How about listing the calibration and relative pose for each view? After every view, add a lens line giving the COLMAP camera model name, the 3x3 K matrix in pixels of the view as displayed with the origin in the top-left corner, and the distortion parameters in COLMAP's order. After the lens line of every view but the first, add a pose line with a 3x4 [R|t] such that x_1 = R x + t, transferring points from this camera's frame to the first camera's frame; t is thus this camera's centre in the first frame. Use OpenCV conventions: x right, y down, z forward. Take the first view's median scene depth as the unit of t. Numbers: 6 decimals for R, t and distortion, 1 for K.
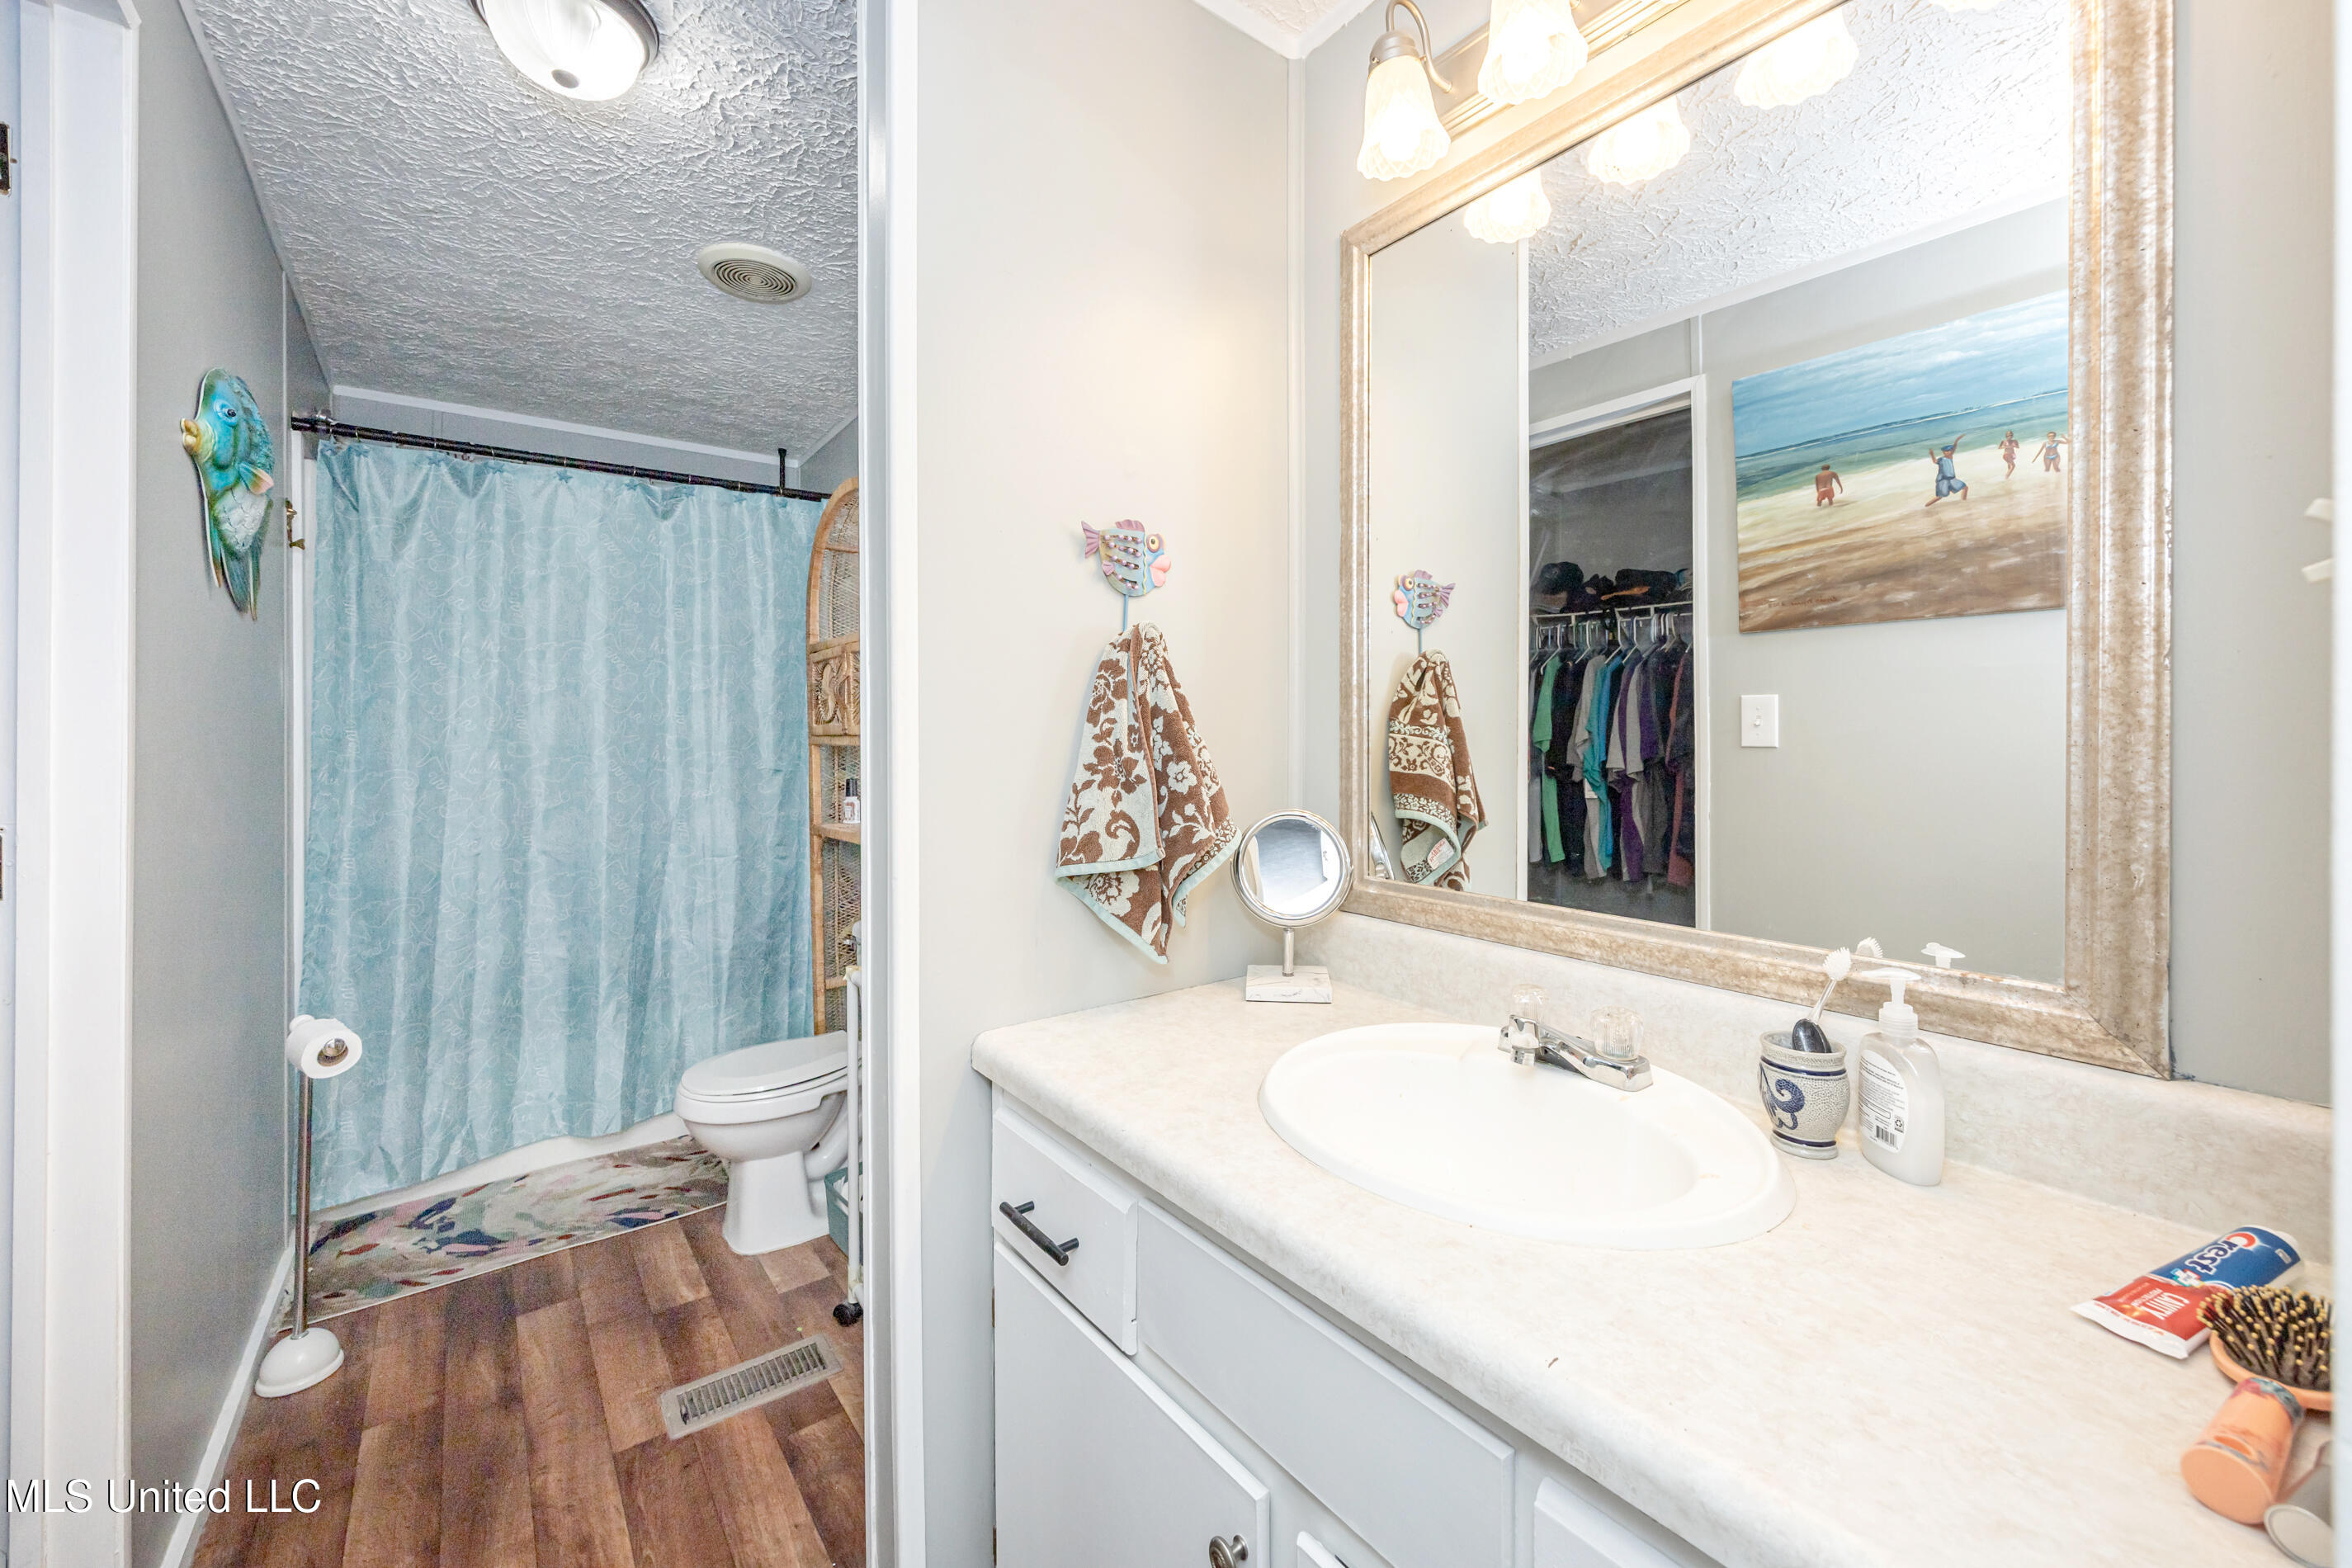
lens RADIAL K [[944.9, 0, 1162.4], [0, 944.9, 763.7], [0, 0, 1]] dist [-0.003645, -0.000551]
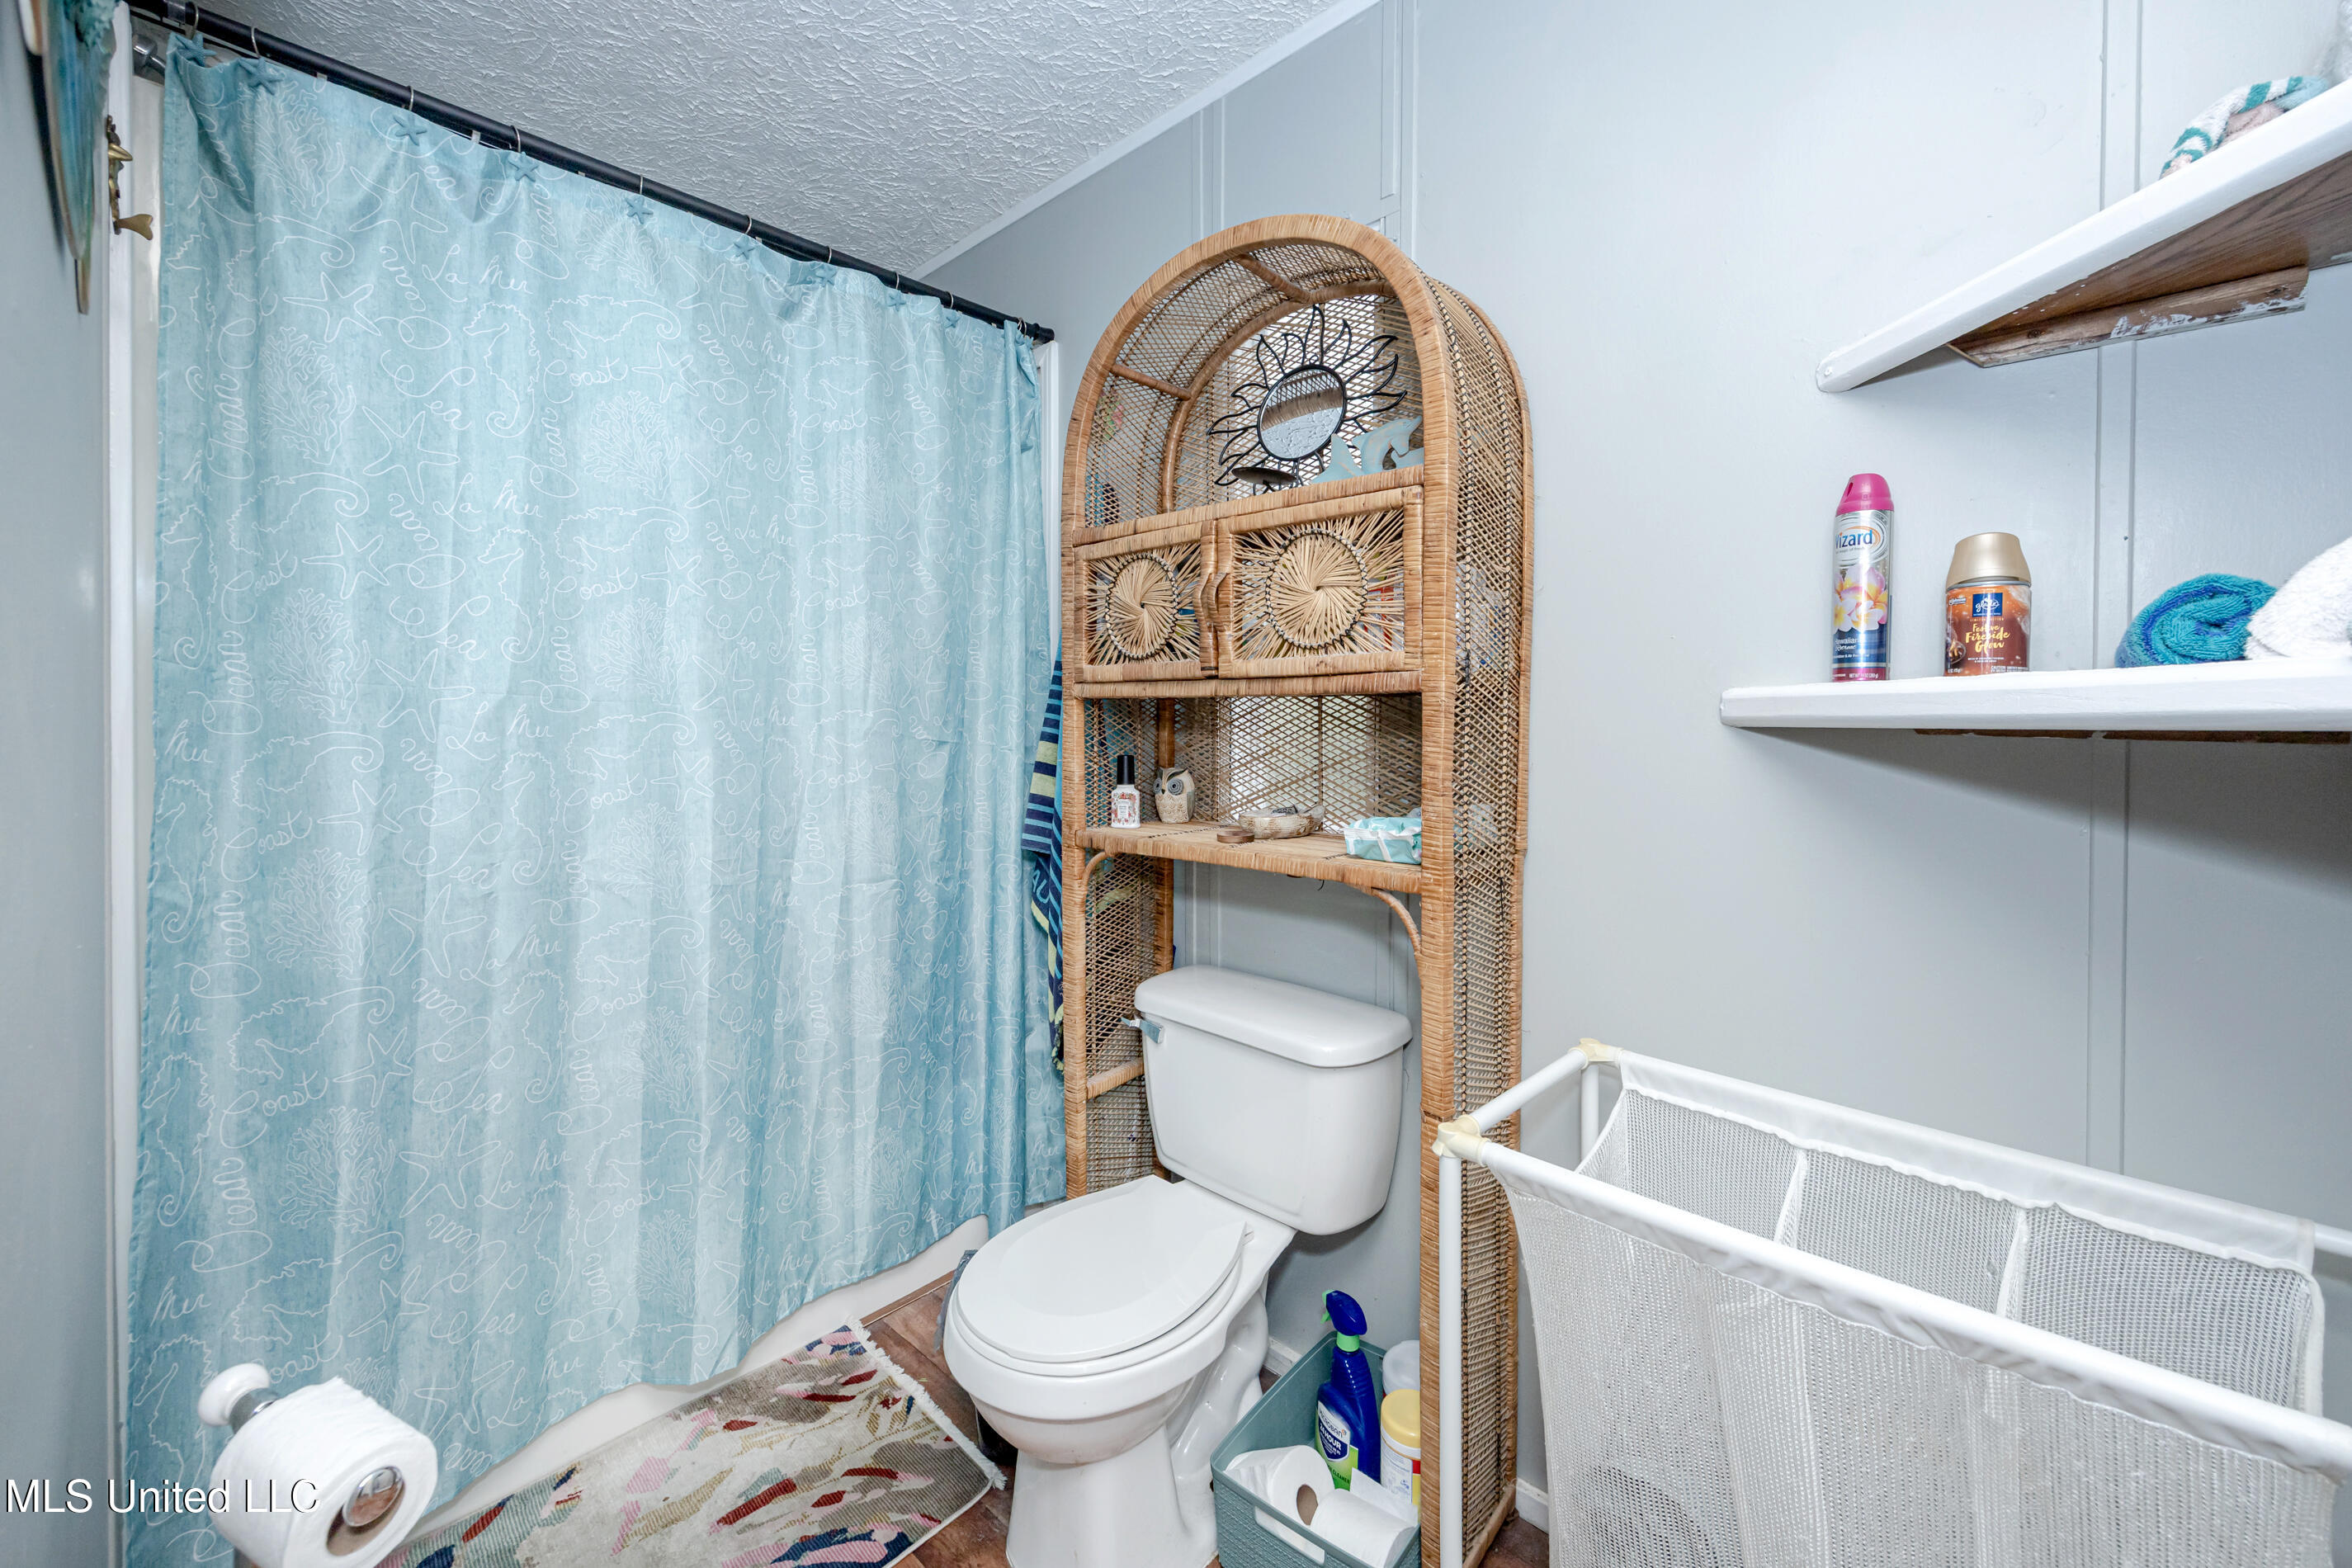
lens RADIAL K [[944.9, 0, 1138.6], [0, 944.9, 755.2], [0, 0, 1]] dist [-0.003645, -0.000551]
pose [[0.987883, 0.002688, 0.155174, -0.430073], [-0.003888, 0.999965, 0.007432, 0.011965], [-0.155149, -0.007945, 0.987859, 0.403235]]
